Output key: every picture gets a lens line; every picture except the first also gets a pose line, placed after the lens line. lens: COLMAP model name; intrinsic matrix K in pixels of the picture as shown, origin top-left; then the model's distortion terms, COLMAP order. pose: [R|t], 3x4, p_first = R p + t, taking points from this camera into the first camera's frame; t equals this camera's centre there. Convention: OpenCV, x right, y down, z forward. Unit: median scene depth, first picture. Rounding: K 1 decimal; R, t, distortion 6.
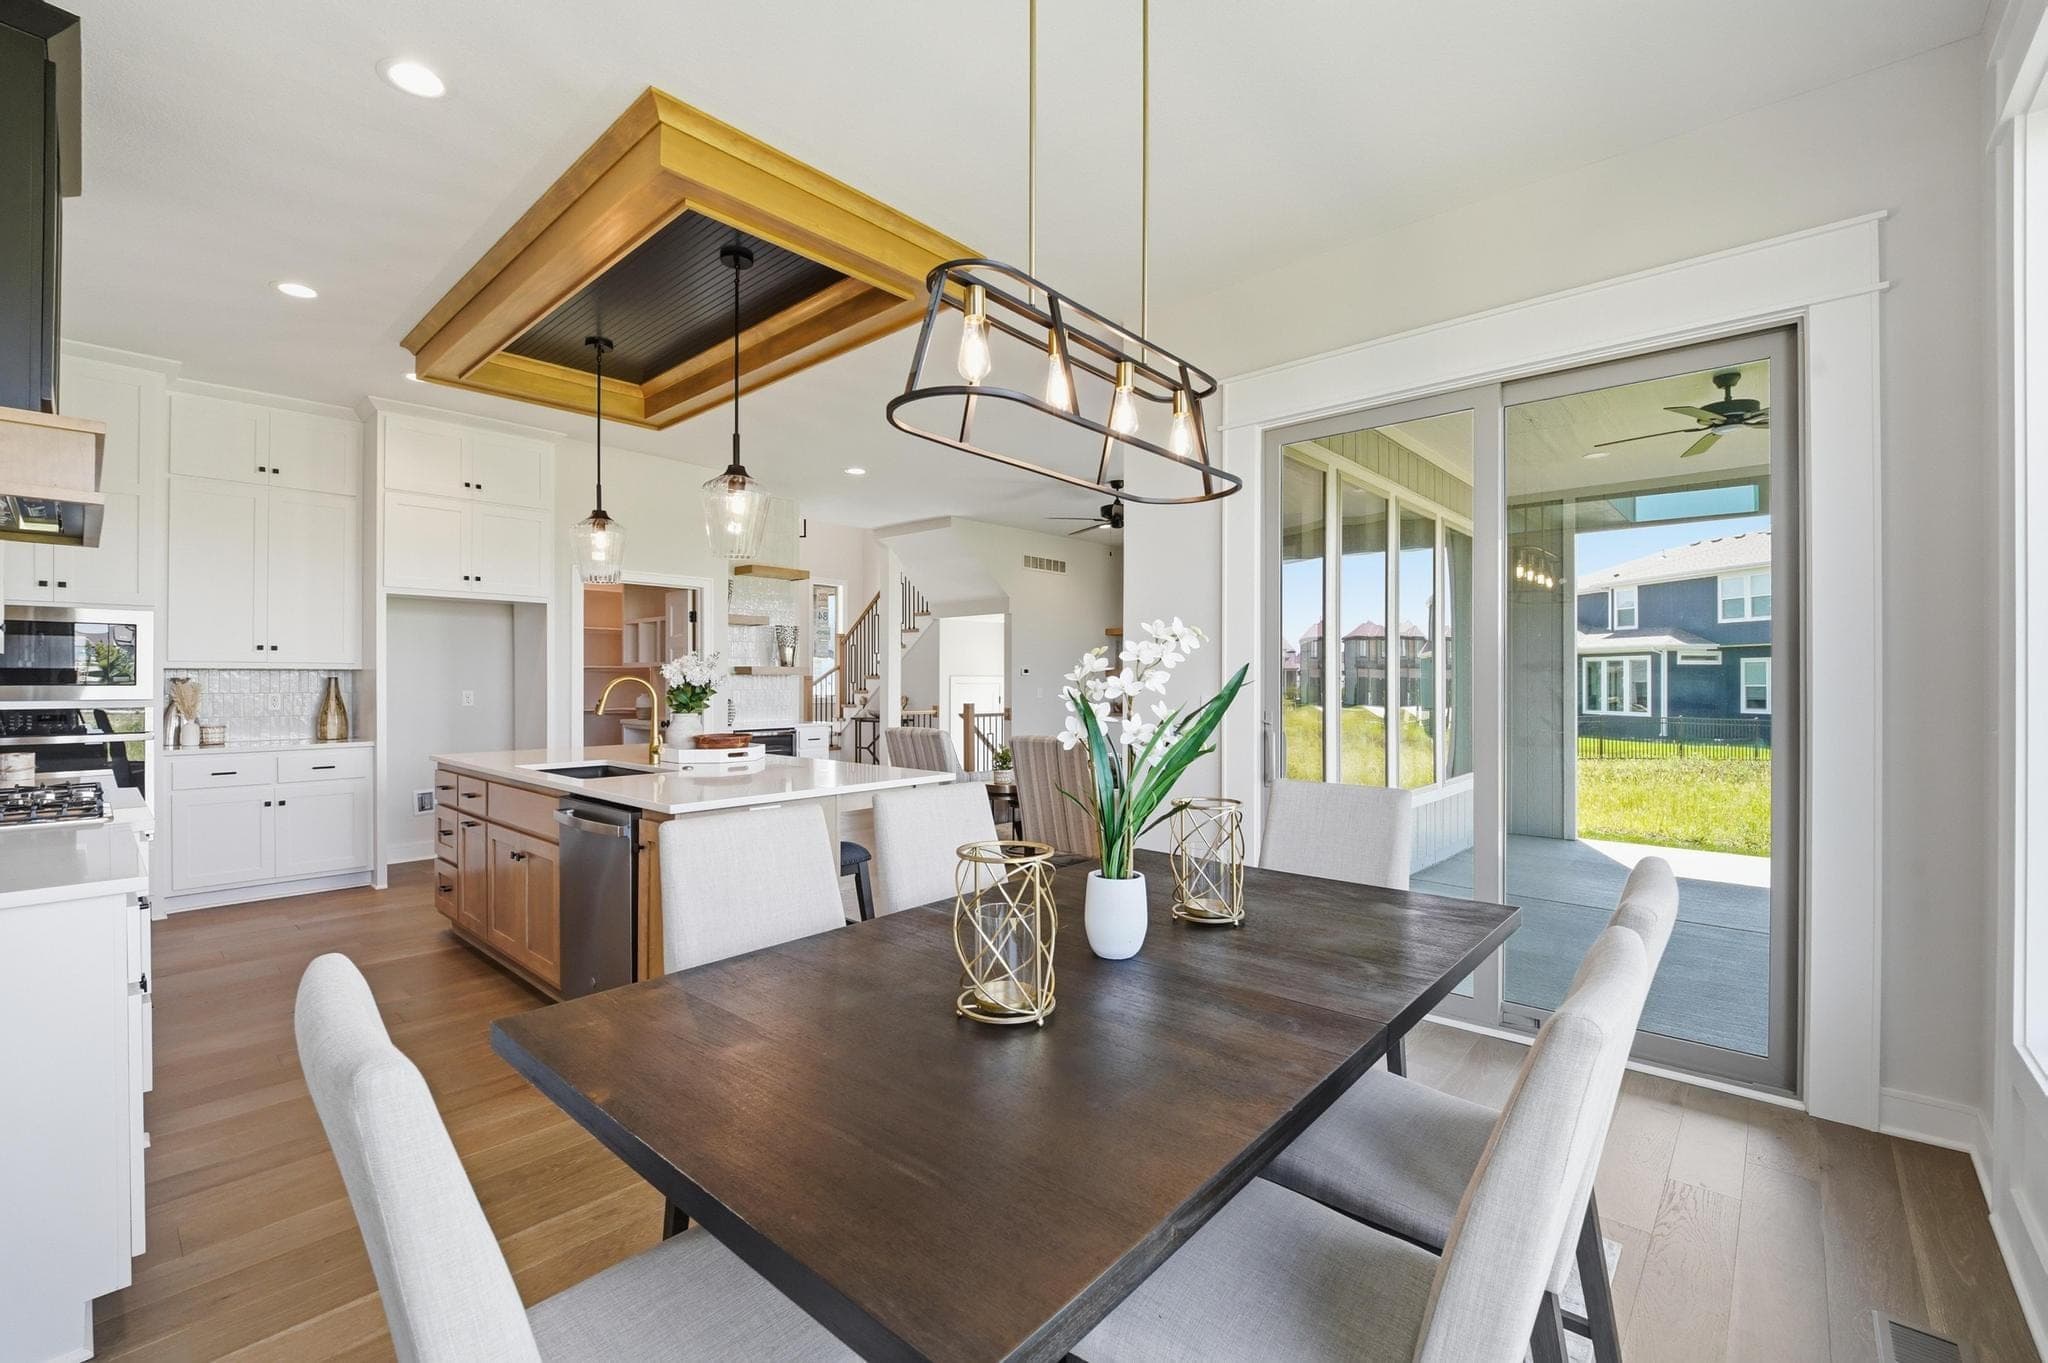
lens RADIAL K [[869.5, 0, 1034.5], [0, 869.5, 685.1], [0, 0, 1]] dist [-0.007306, -0.004425]
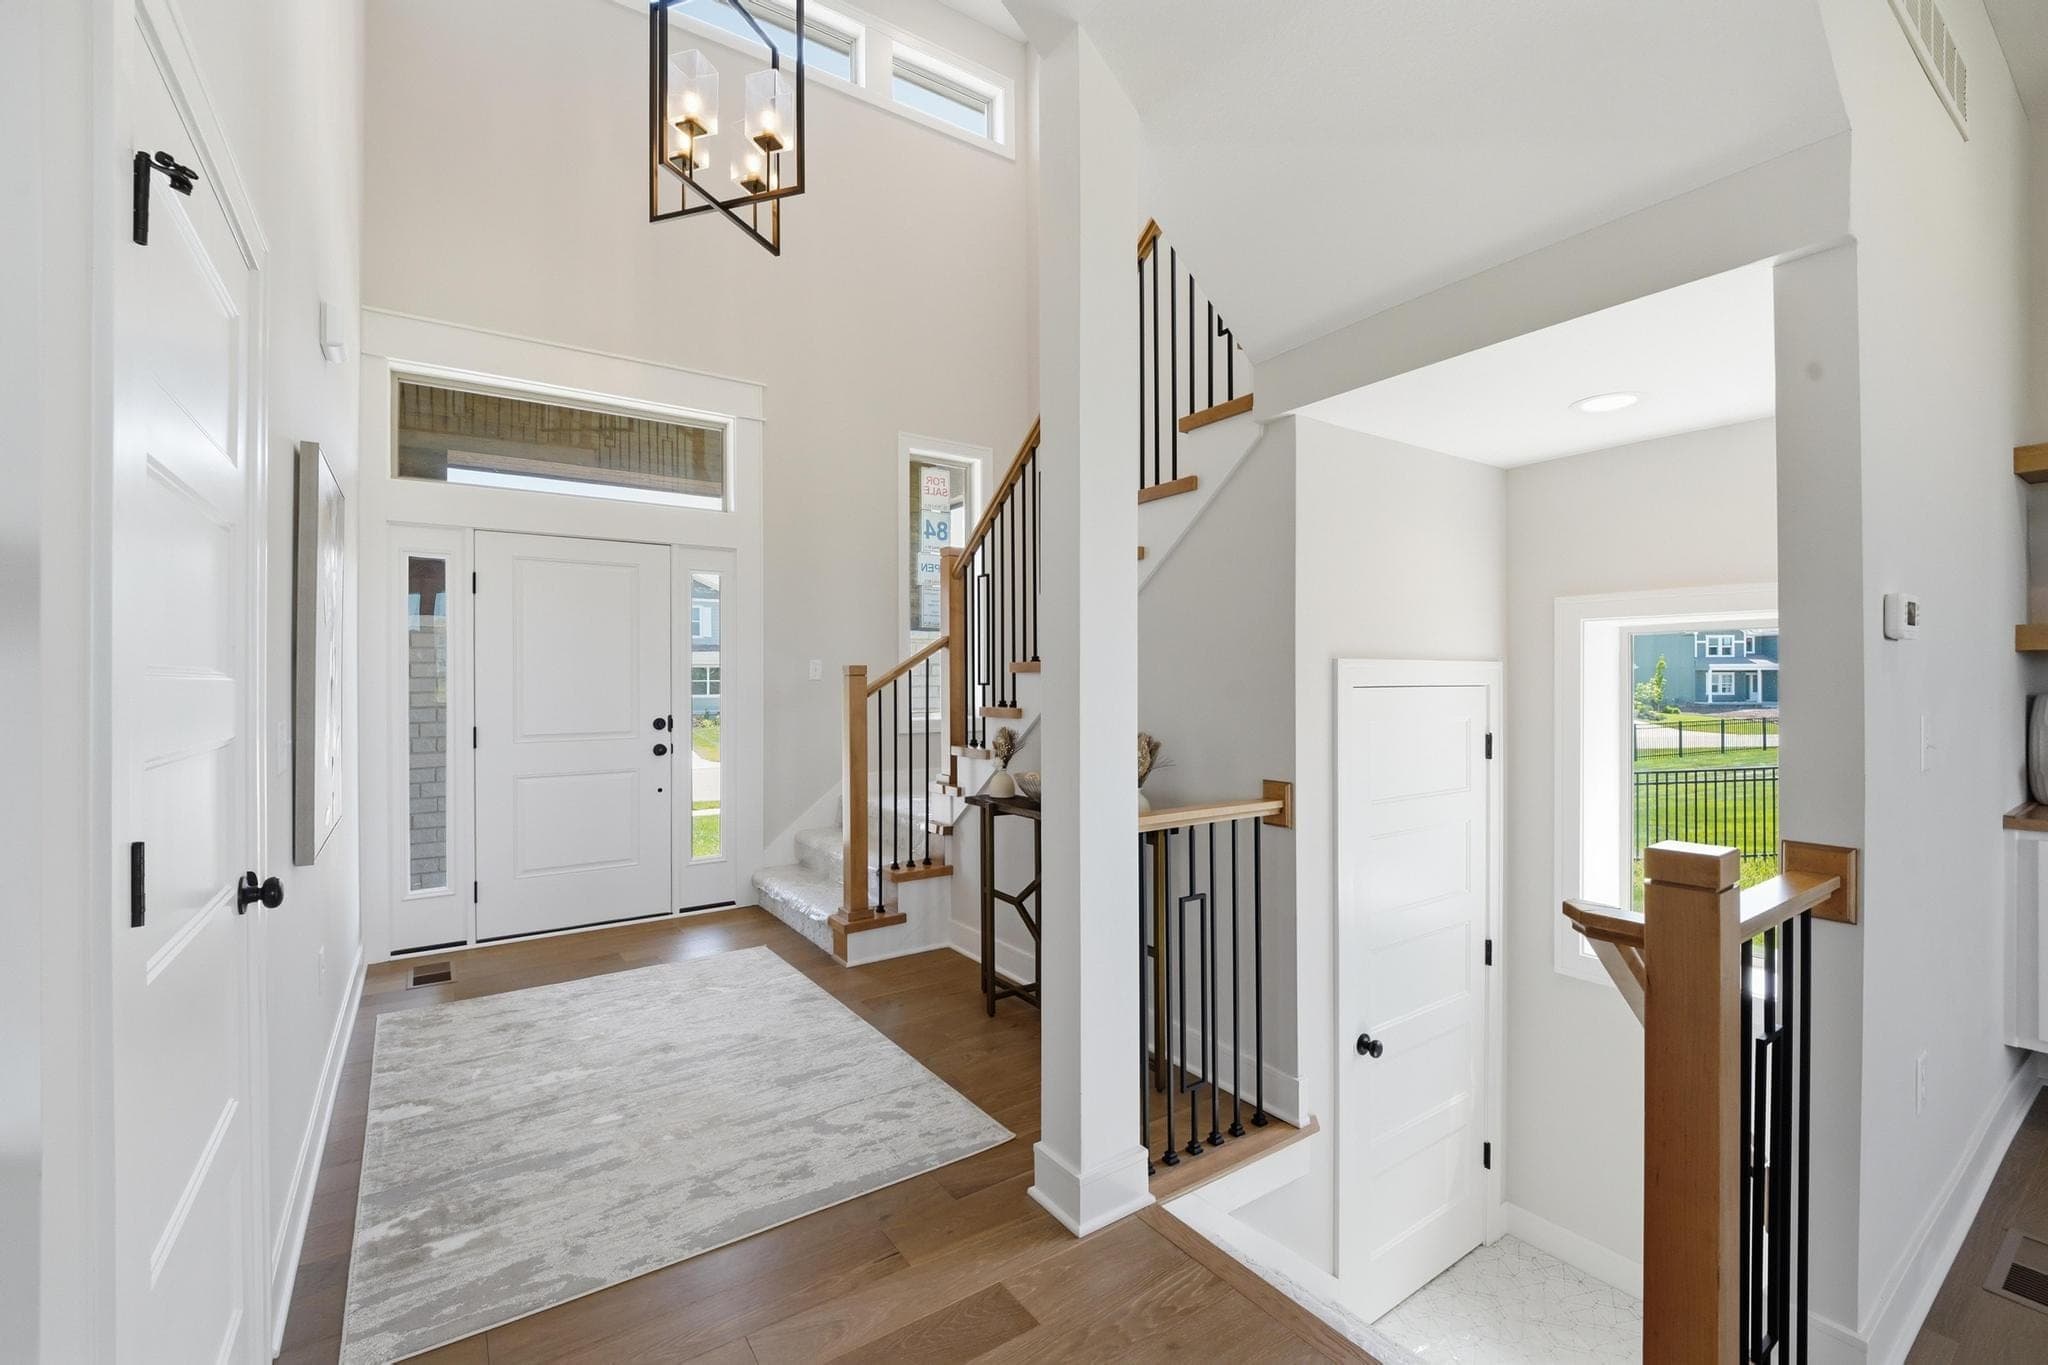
lens RADIAL K [[869.5, 0, 1024.3], [0, 869.5, 678.9], [0, 0, 1]] dist [-0.007306, -0.004425]
pose [[0.972238, -0.007538, -0.233874, -0.118028], [0.007347, 0.999972, -0.001689, -0.004492], [0.233880, -0.000076, 0.972266, 0.706638]]
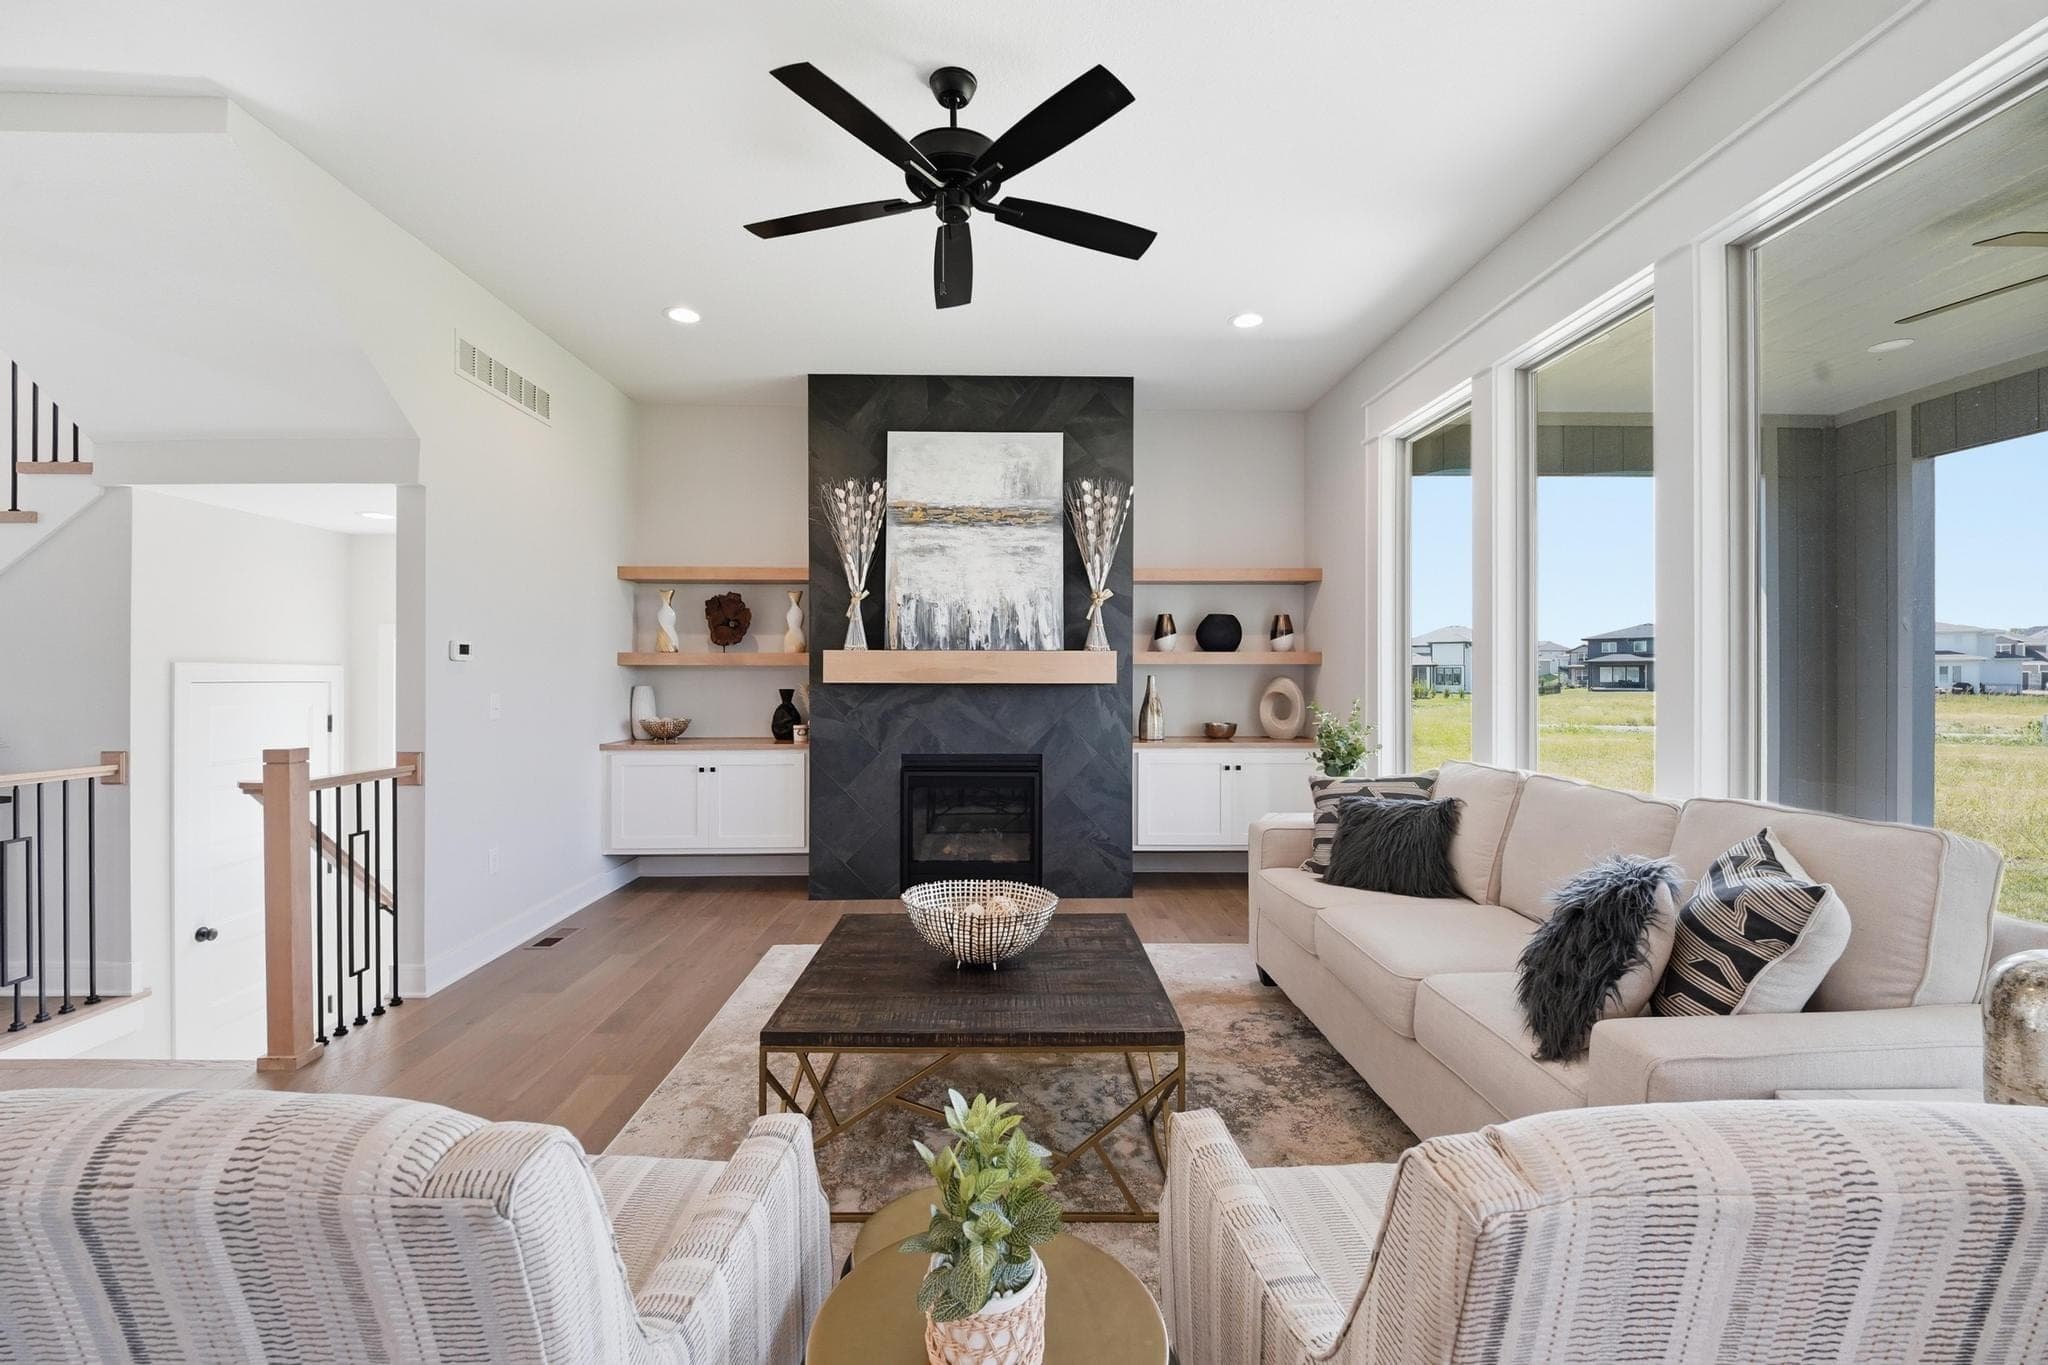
lens RADIAL K [[869.5, 0, 1028.7], [0, 869.5, 675.1], [0, 0, 1]] dist [-0.007306, -0.004425]
pose [[0.734007, 0.001674, 0.679139, -0.074953], [0.000160, 0.999997, -0.002637, -0.003830], [-0.679142, 0.002044, 0.734004, 0.496162]]
